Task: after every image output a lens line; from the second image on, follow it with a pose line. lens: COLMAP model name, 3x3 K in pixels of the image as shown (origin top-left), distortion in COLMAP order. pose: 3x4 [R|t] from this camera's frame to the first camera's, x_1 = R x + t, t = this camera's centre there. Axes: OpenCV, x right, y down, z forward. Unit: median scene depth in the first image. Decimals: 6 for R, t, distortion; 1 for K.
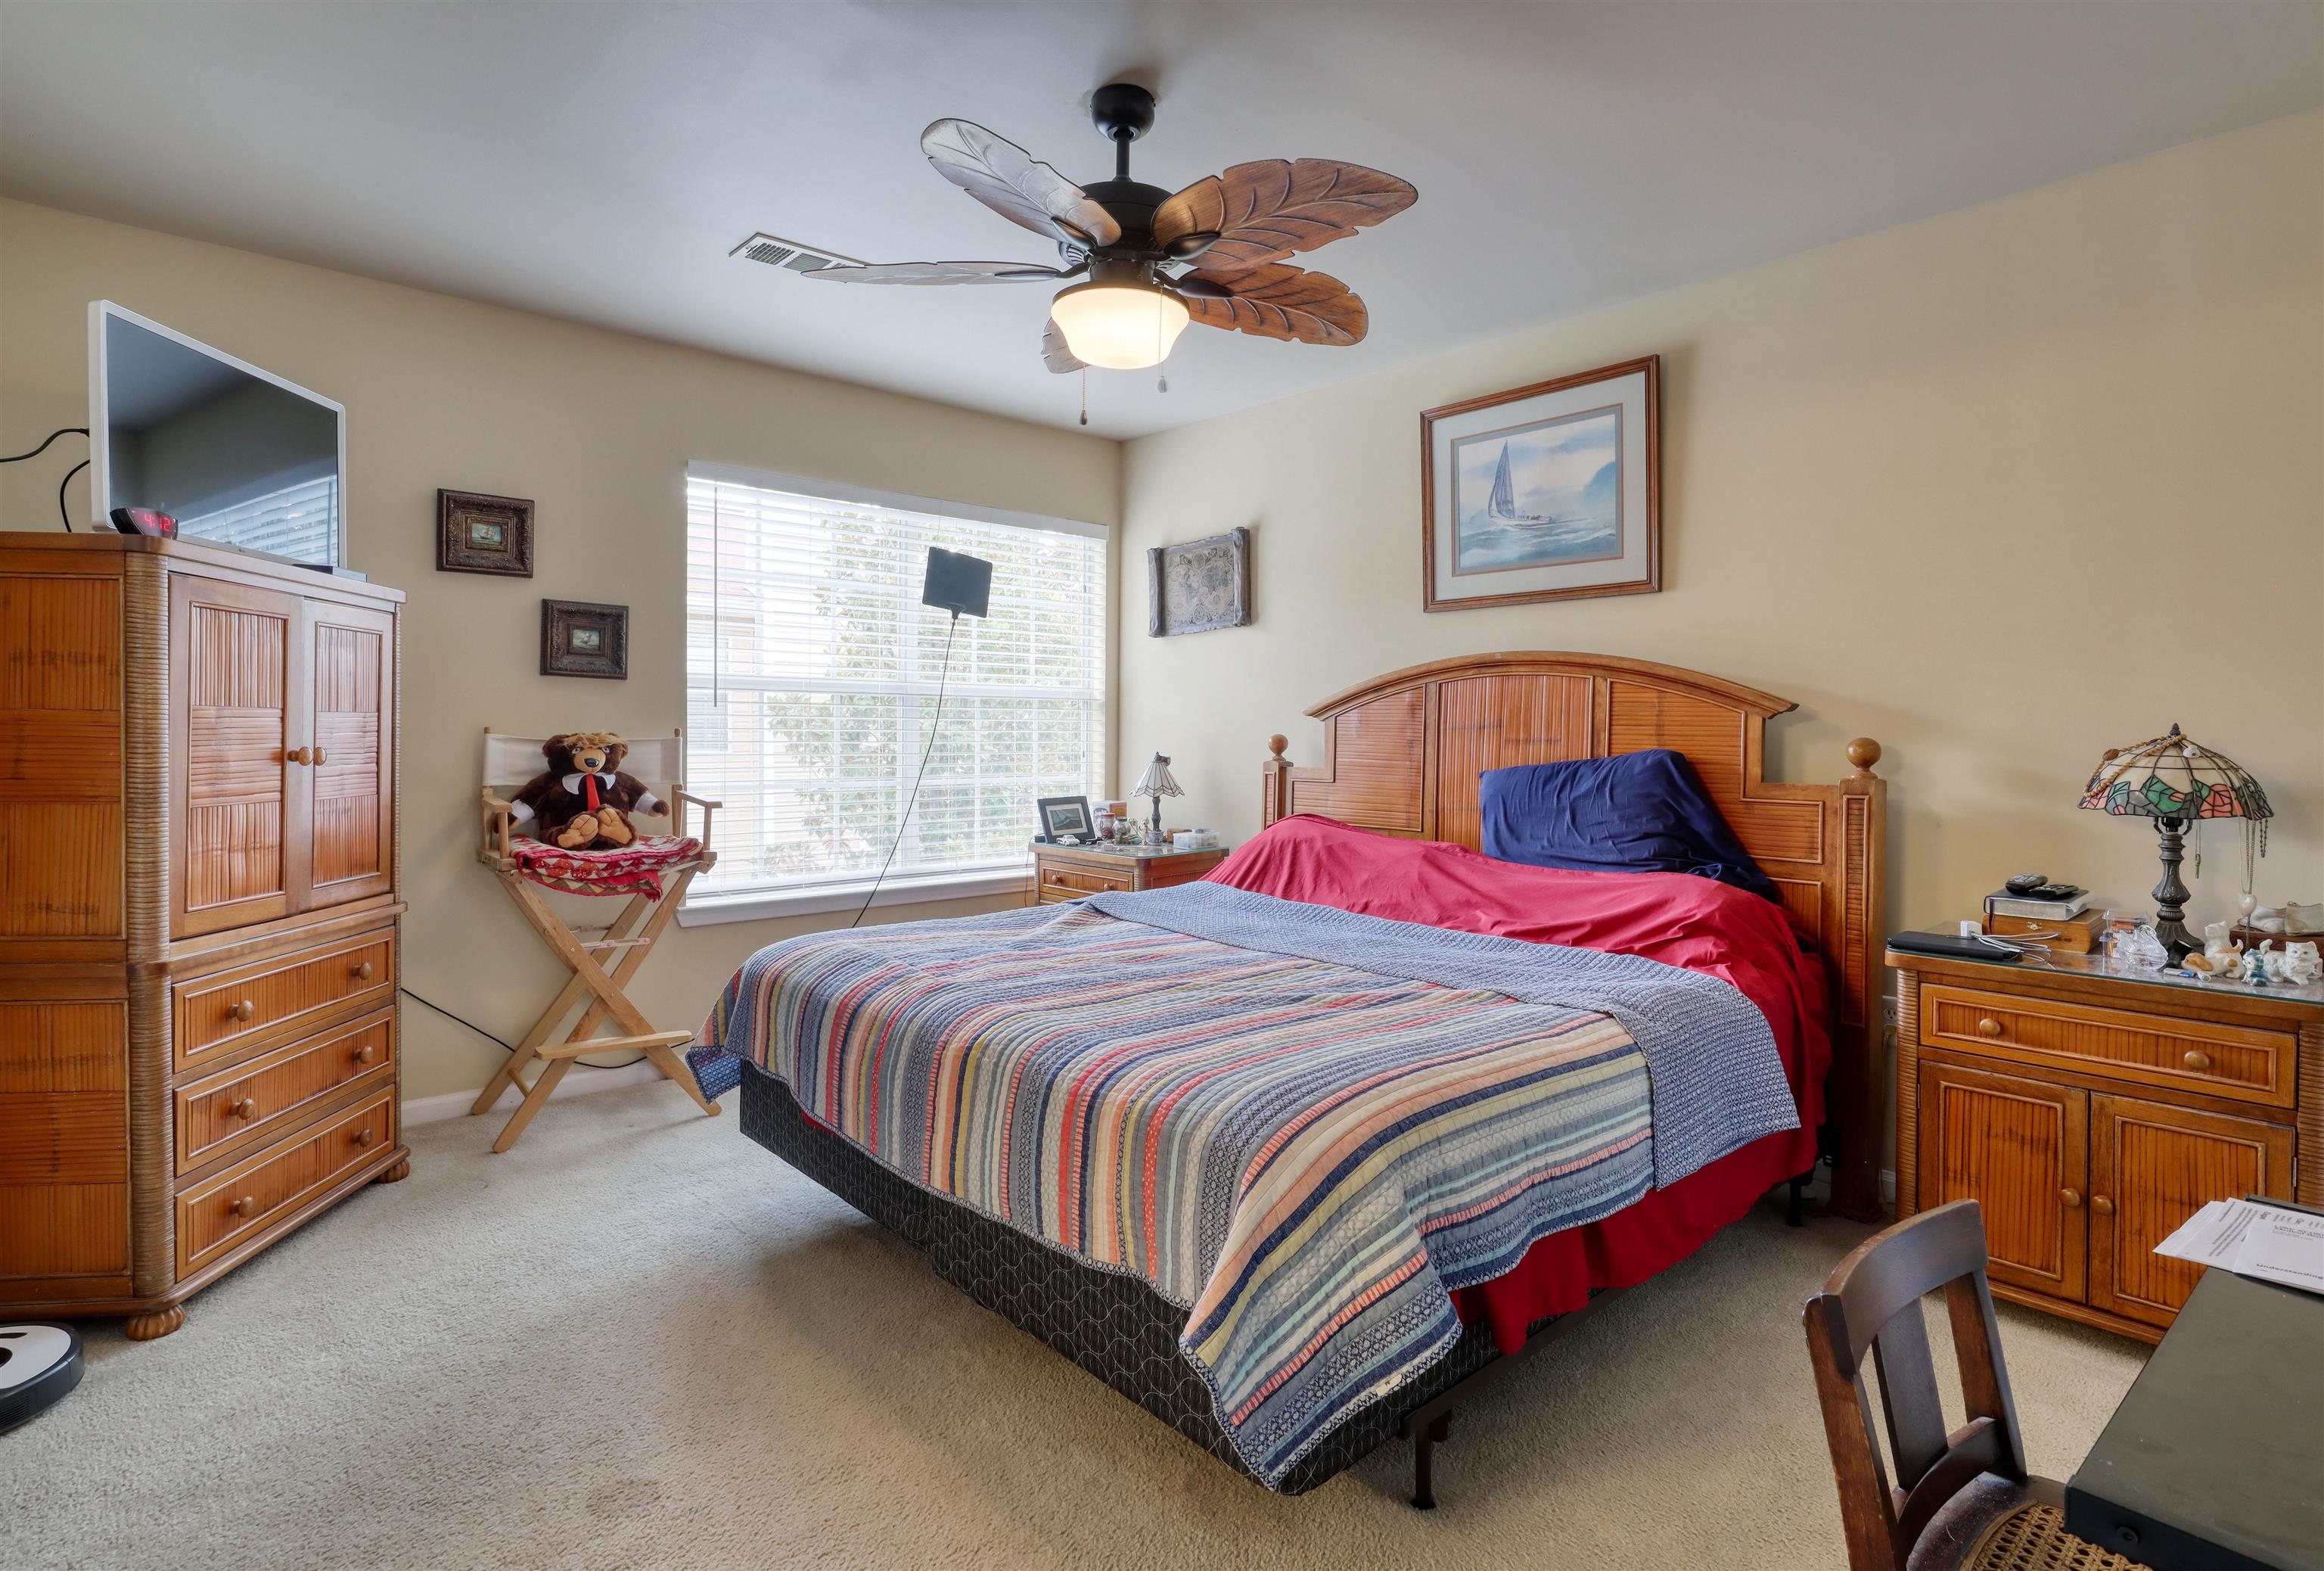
lens RADIAL K [[1205.7, 0, 1152.3], [0, 1205.7, 761.7], [0, 0, 1]] dist [-0.004926, -0.000659]
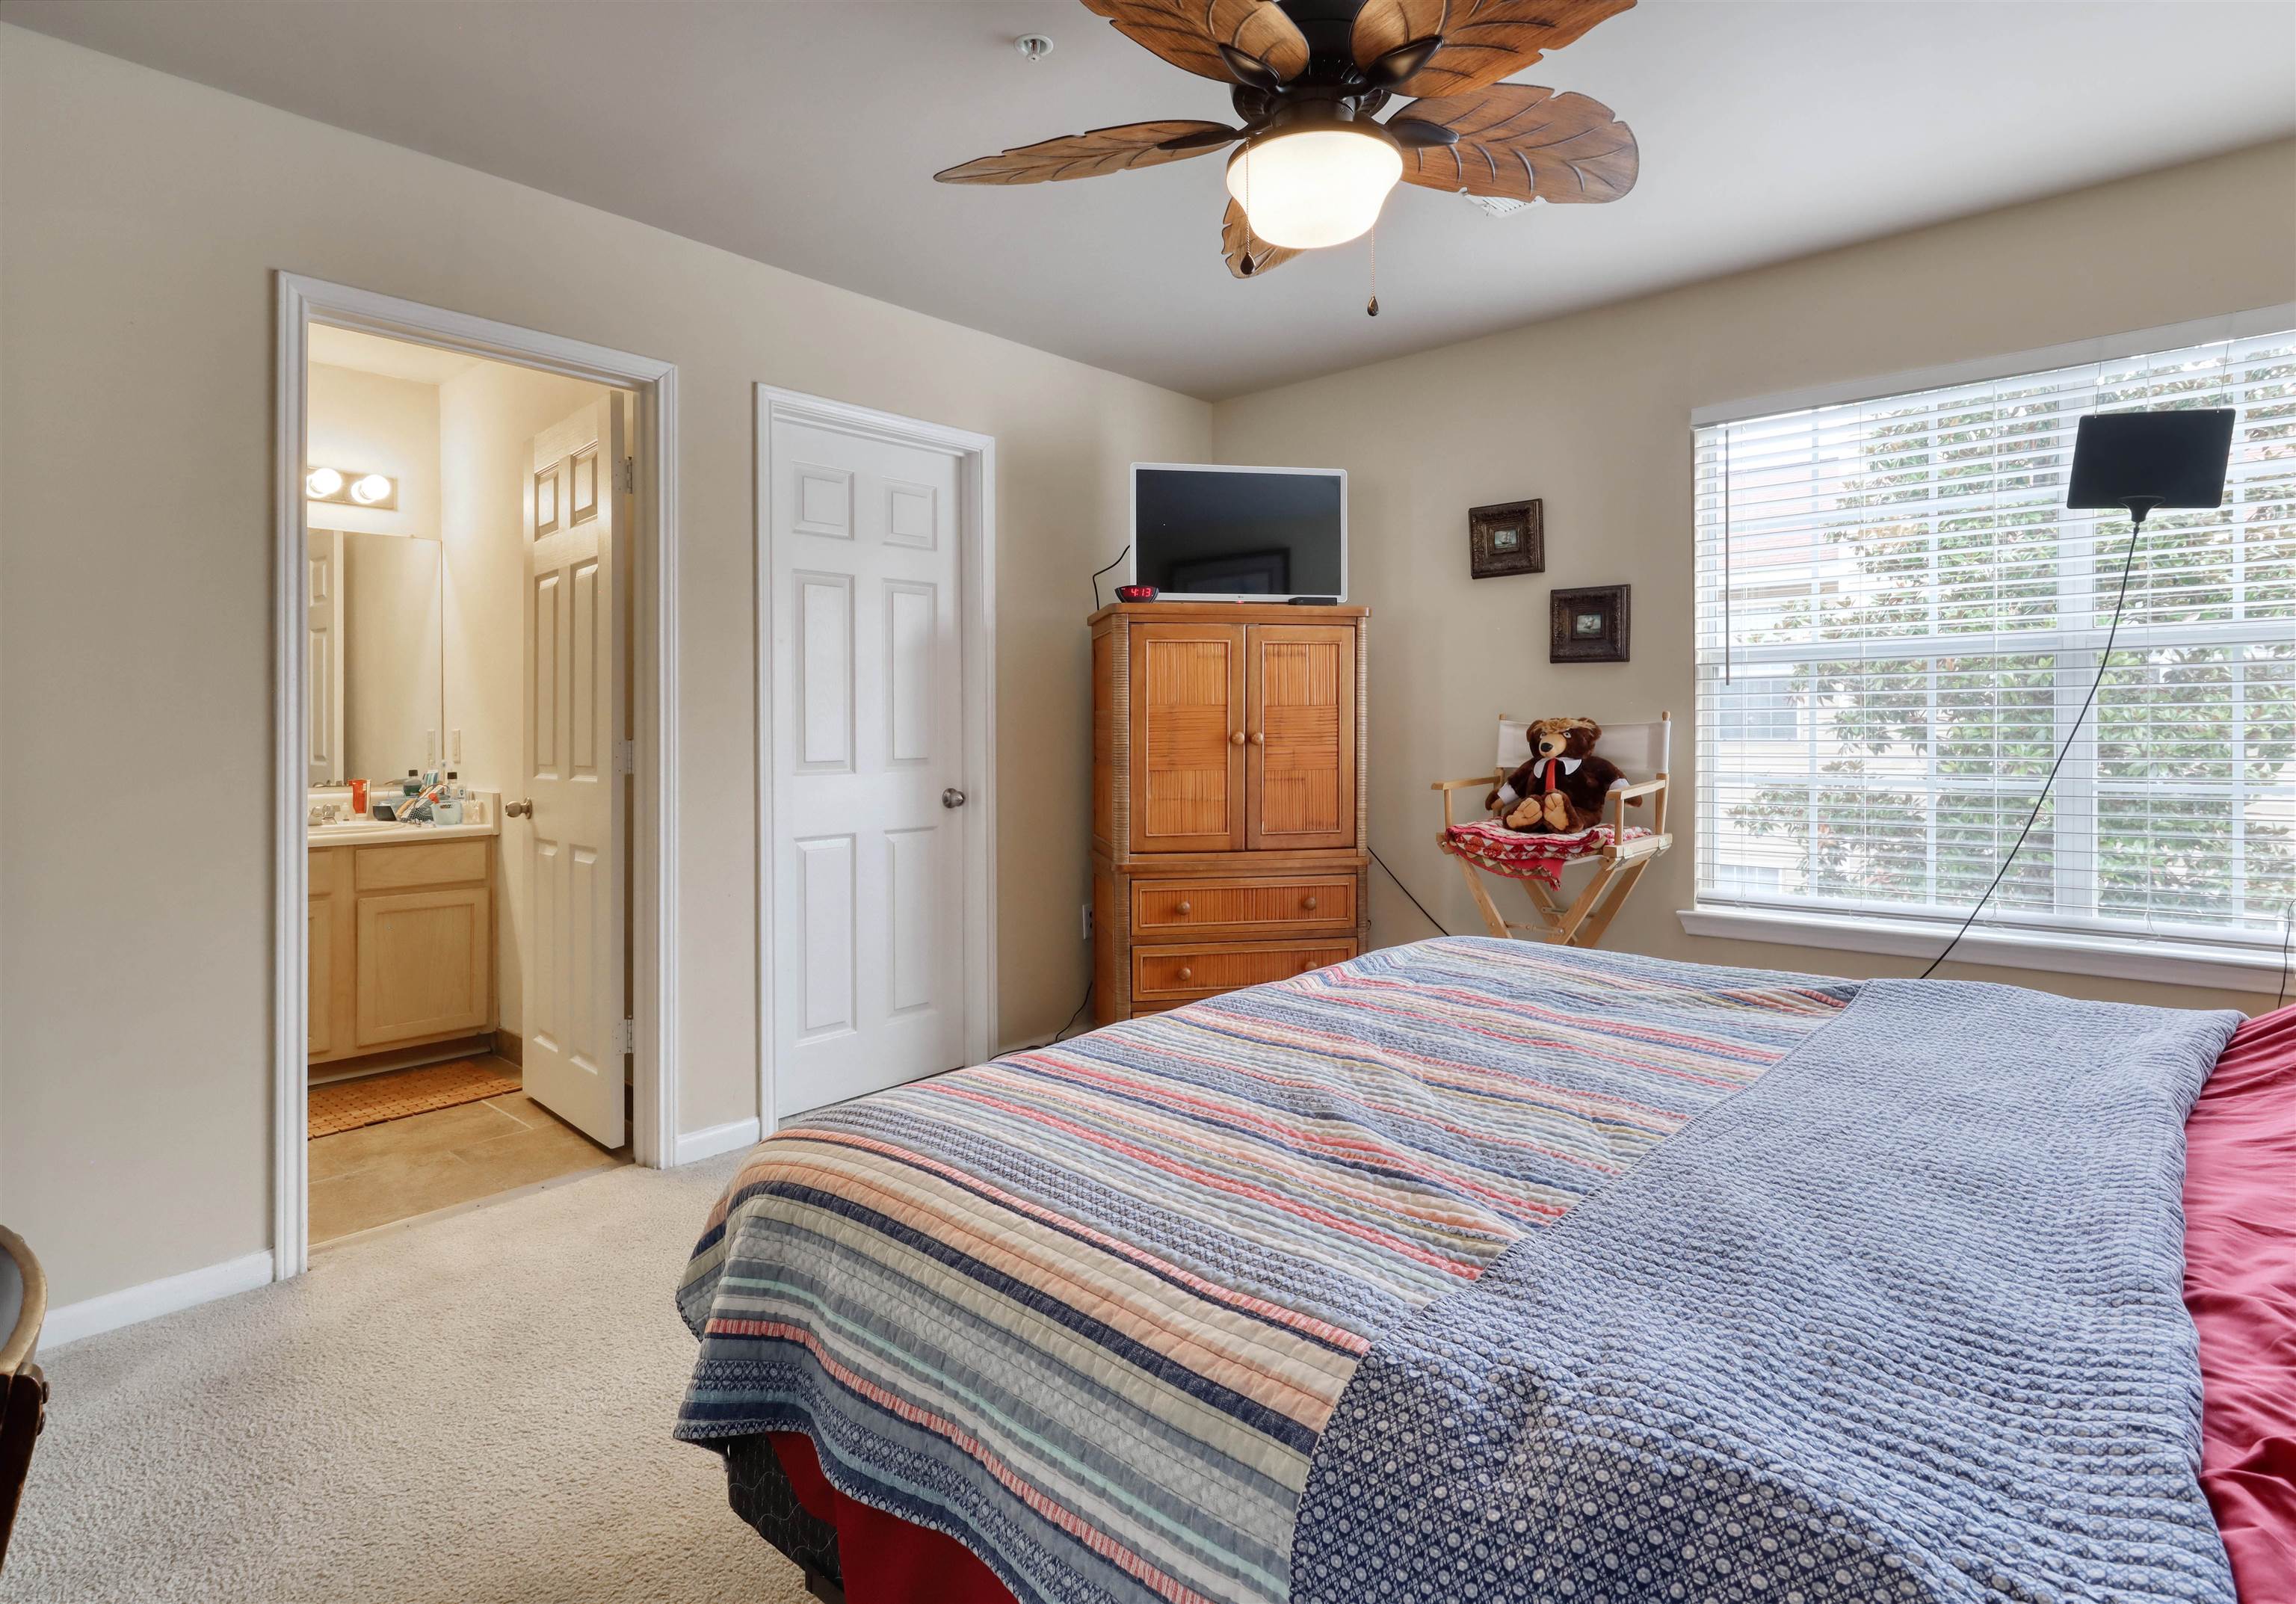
lens RADIAL K [[1153.8, 0, 1079.6], [0, 1153.8, 735.0], [0, 0, 1]] dist [0.002216, 0.000212]
pose [[0.084282, -0.002037, -0.996440, 0.450811], [-0.013261, 0.999907, -0.003165, -0.001356], [0.996354, 0.013481, 0.084248, 0.506448]]
